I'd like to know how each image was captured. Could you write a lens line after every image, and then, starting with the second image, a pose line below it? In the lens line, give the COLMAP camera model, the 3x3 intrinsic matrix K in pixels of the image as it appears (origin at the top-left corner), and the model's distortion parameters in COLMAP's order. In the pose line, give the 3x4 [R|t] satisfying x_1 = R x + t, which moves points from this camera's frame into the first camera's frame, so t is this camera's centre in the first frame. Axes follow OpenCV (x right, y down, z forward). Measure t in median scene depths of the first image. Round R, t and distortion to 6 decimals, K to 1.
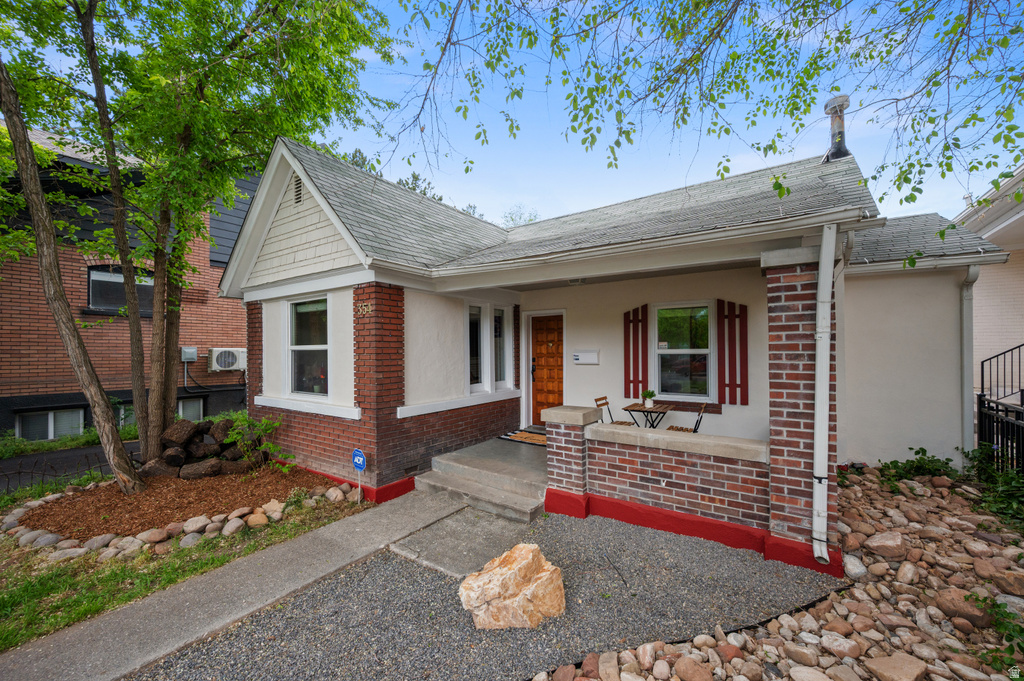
lens RADIAL K [[407.2, 0, 513.9], [0, 407.2, 348.5], [0, 0, 1]] dist [0.001054, 0.000004]
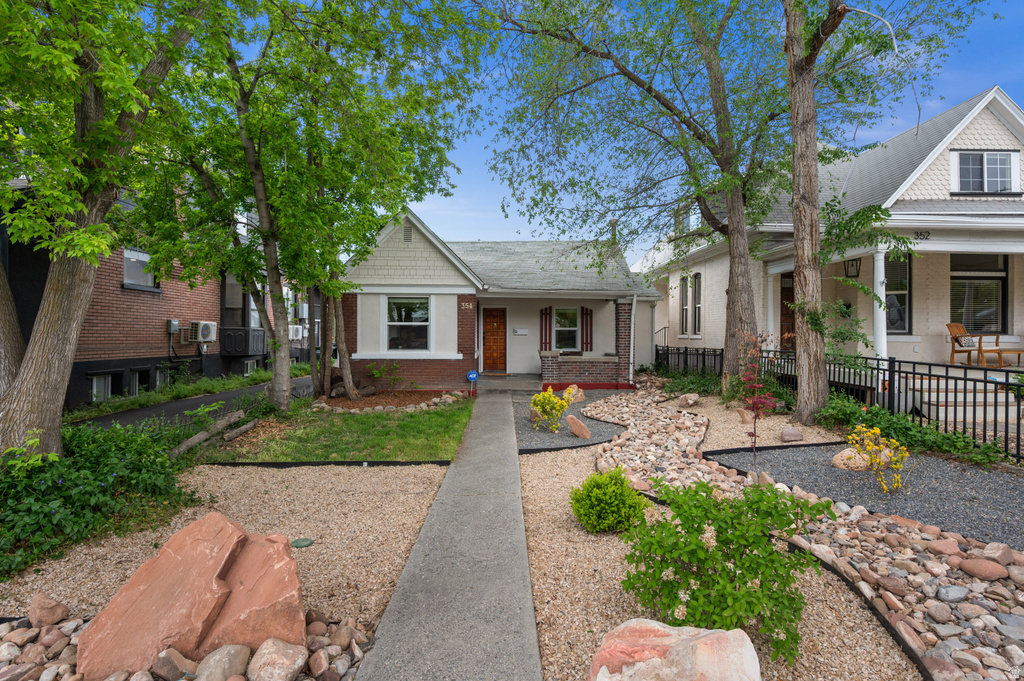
lens RADIAL K [[520.1, 0, 520.3], [0, 520.1, 327.5], [0, 0, 1]] dist [-0.003494, -0.000305]
pose [[0.800904, 0.015133, 0.598601, -1.984514], [-0.012854, 0.999885, -0.008080, 0.036185], [-0.598654, -0.001223, 0.801007, -1.489616]]
